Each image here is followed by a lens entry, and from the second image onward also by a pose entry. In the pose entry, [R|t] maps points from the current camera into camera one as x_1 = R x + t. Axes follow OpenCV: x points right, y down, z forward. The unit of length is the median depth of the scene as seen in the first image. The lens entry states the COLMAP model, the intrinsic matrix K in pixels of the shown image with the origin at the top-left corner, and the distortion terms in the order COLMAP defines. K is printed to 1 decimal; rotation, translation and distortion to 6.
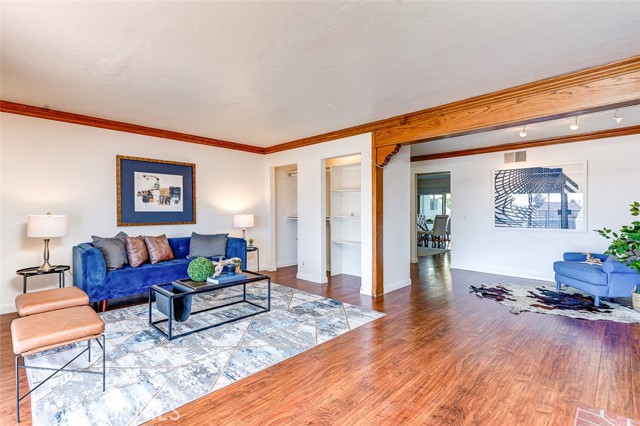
lens RADIAL K [[303.9, 0, 320.0], [0, 303.9, 213.0], [0, 0, 1]] dist [0.017501, 0.000595]
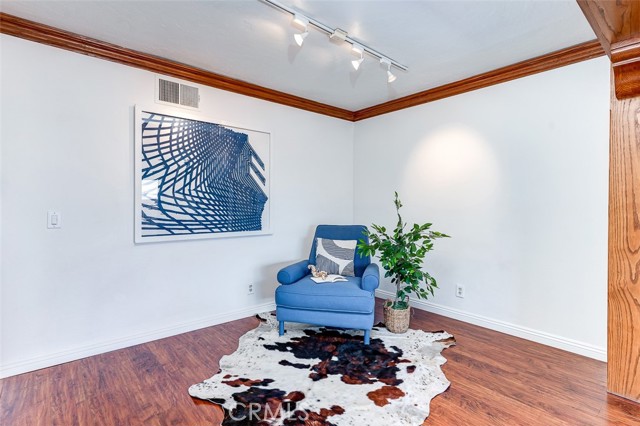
lens RADIAL K [[312.3, 0, 320.3], [0, 312.3, 206.7], [0, 0, 1]] dist [0.001028, 0.000152]
pose [[0.081051, -0.005732, 0.996693, 0.185000], [0.003478, 0.999979, 0.005468, -0.001325], [-0.996704, 0.003023, 0.081069, 0.916788]]
